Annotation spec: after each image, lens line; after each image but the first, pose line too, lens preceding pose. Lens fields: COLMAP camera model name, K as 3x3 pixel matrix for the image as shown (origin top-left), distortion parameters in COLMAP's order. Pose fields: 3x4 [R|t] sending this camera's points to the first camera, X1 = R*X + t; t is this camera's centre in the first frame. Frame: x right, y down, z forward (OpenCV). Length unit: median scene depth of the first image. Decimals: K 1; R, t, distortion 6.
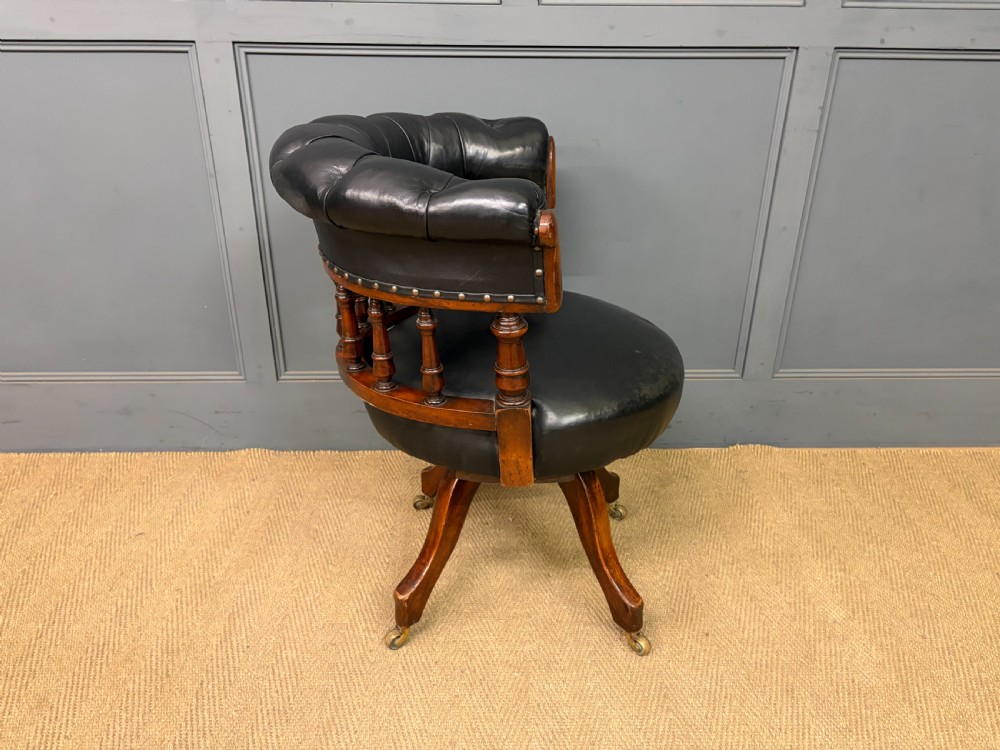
lens RADIAL K [[770.4, 0, 494.9], [0, 770.4, 375.2], [0, 0, 1]] dist [0.040291, -0.046455]
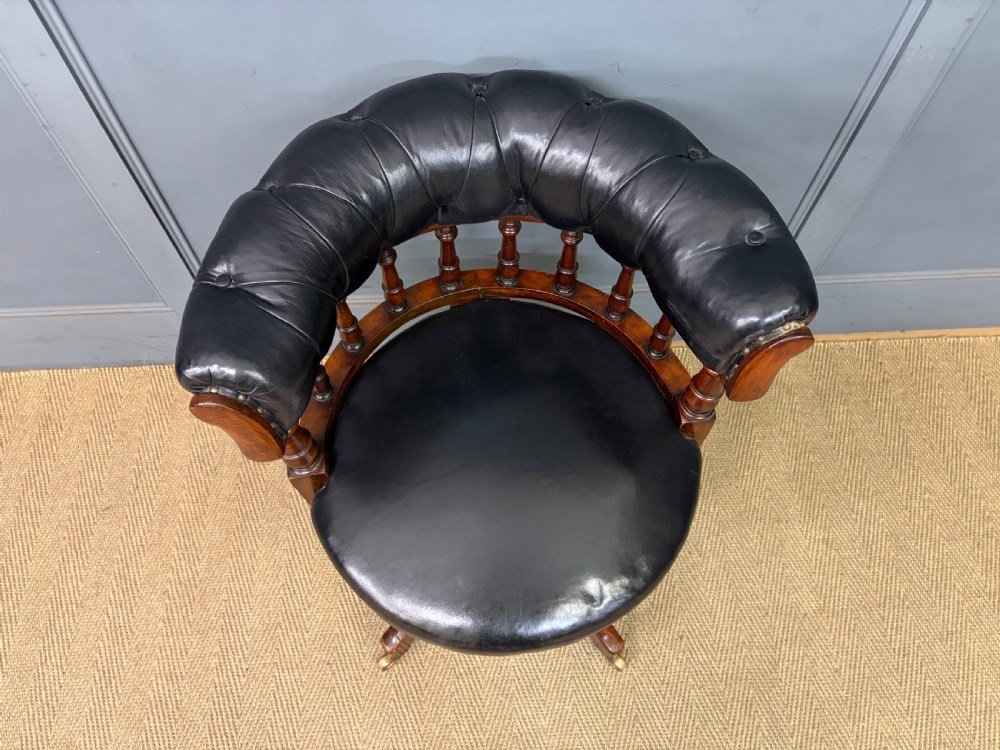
lens RADIAL K [[770.4, 0, 497.2], [0, 770.4, 383.7], [0, 0, 1]] dist [0.040291, -0.046455]
pose [[0.999630, -0.022932, 0.014609, 0.014006], [0.009512, 0.798286, 0.602204, -0.525343], [-0.025472, -0.601842, 0.798209, 0.338116]]
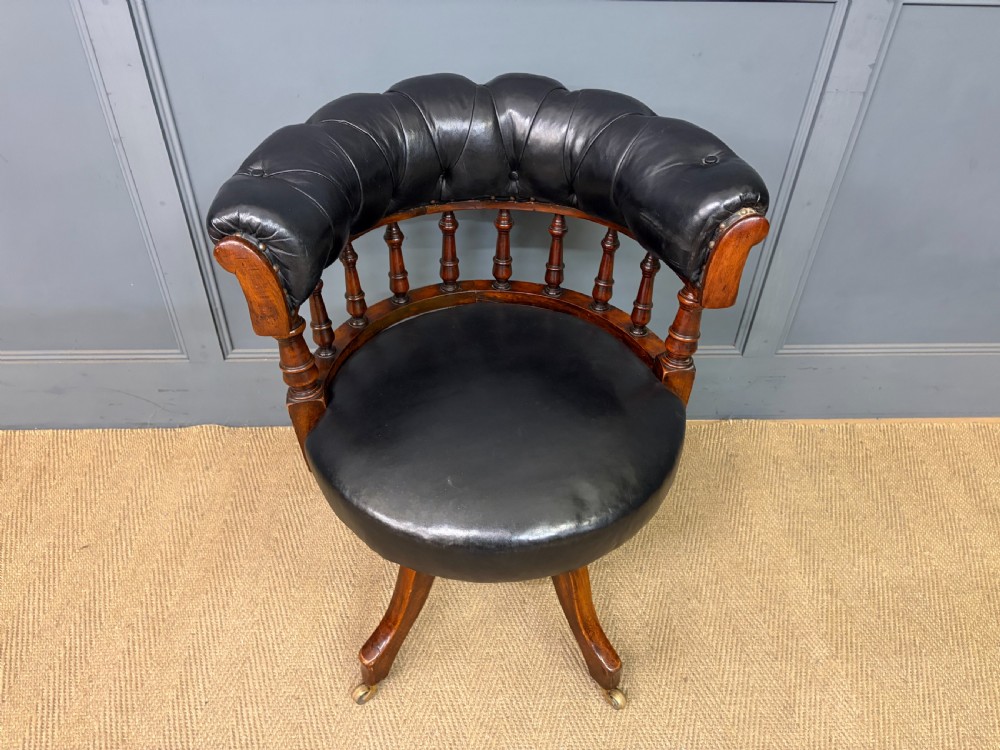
lens RADIAL K [[770.4, 0, 498.5], [0, 770.4, 379.8], [0, 0, 1]] dist [0.040291, -0.046455]
pose [[0.999648, 0.002358, 0.026441, 0.012463], [-0.009233, 0.964741, 0.263039, -0.253679], [-0.024889, -0.263190, 0.964423, 0.154749]]
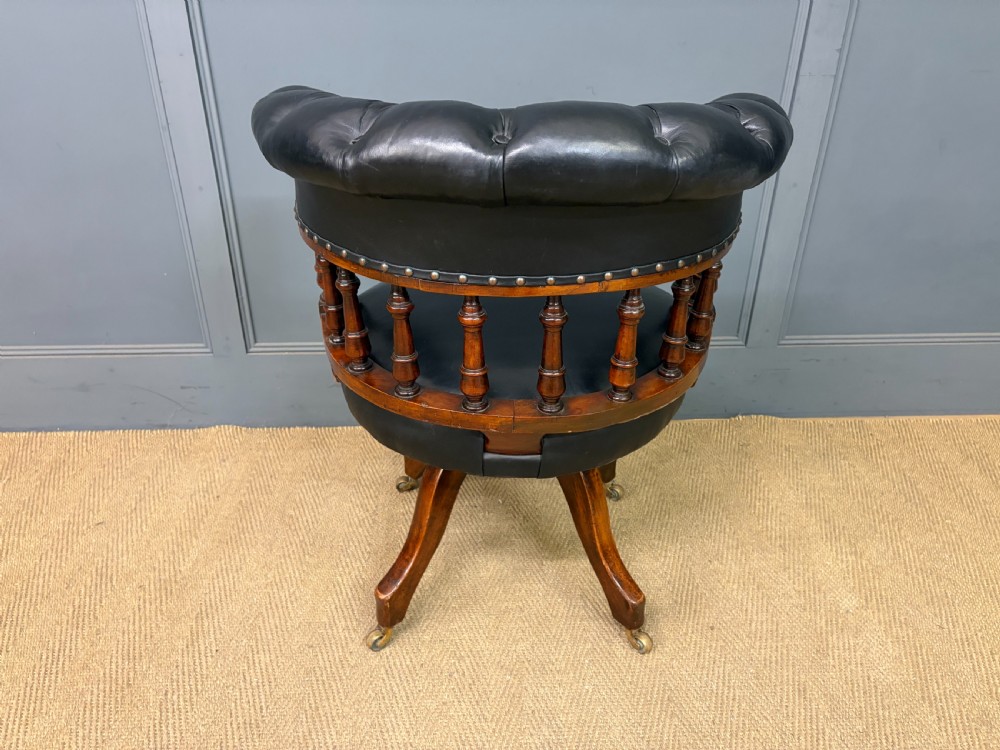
lens RADIAL K [[770.4, 0, 496.2], [0, 770.4, 374.4], [0, 0, 1]] dist [0.040291, -0.046455]
pose [[0.999776, -0.009588, 0.018882, -0.000990], [0.008375, 0.997959, 0.063302, -0.029058], [-0.019450, -0.063130, 0.997816, 0.083703]]
